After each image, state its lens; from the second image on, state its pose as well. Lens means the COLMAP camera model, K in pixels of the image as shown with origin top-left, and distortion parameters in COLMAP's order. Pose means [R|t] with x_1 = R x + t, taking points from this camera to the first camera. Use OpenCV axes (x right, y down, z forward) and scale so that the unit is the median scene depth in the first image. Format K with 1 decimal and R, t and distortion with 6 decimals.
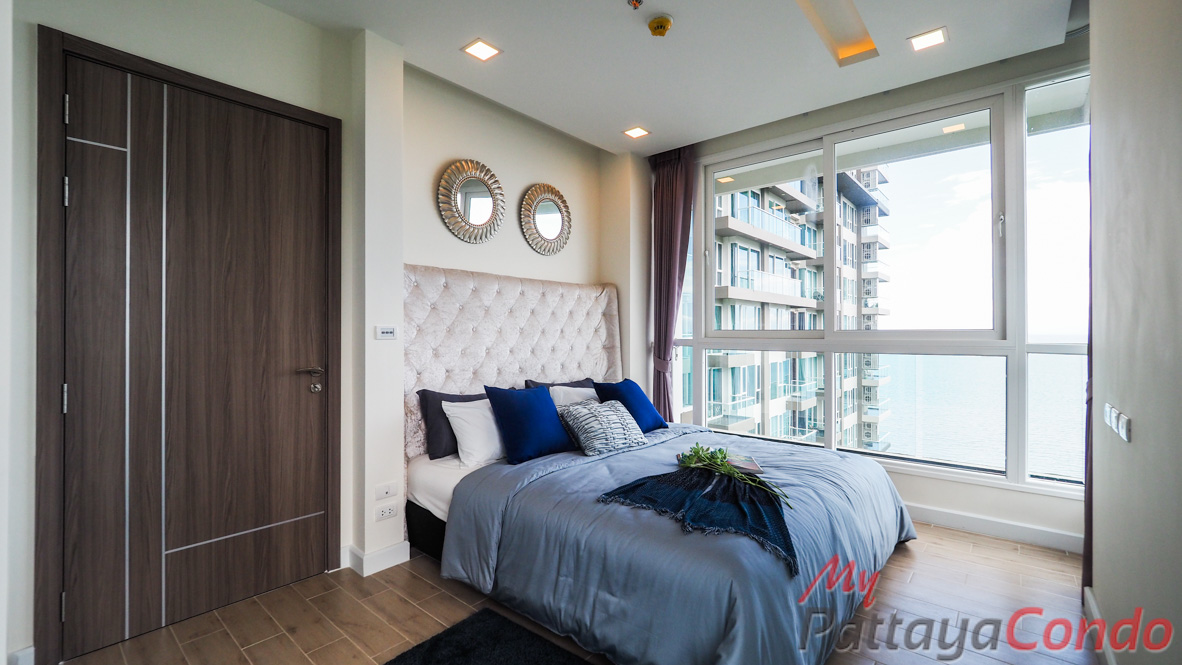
lens RADIAL K [[498.3, 0, 583.1], [0, 498.3, 332.0], [0, 0, 1]] dist [0.001170, 0.000503]
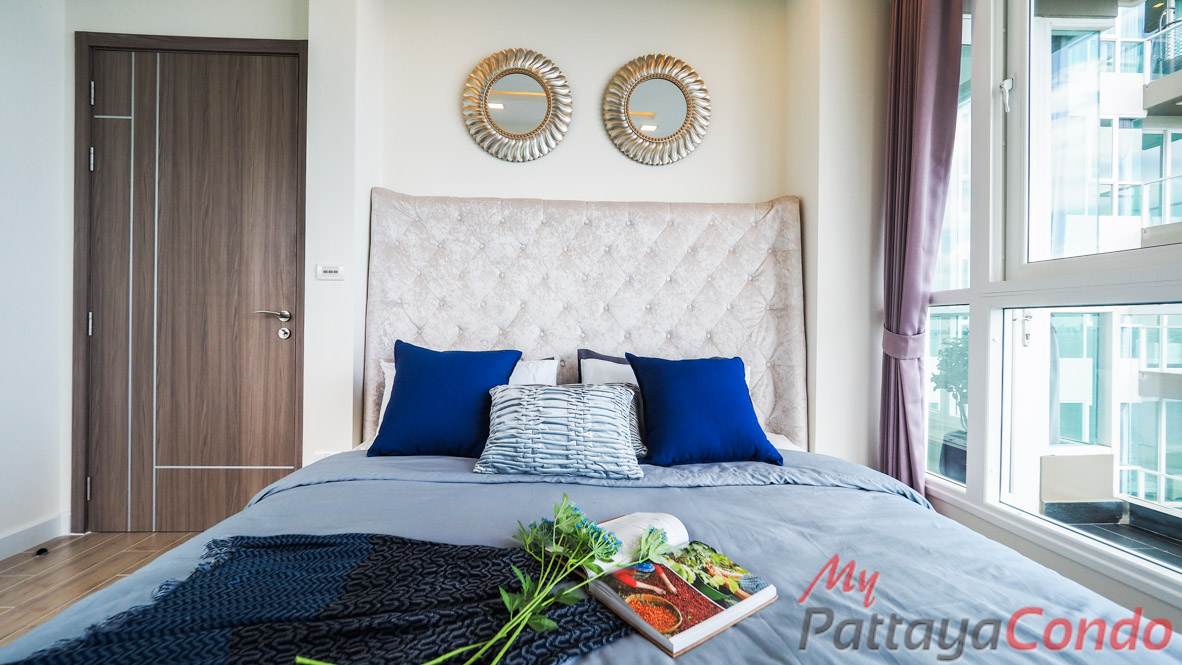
lens RADIAL K [[504.9, 0, 572.7], [0, 504.9, 326.8], [0, 0, 1]] dist [0.000355, 0.000155]
pose [[0.687759, 0.010944, -0.725856, 0.578491], [-0.011774, 0.999923, 0.003920, 0.097132], [0.725843, 0.005851, 0.687835, 0.806118]]
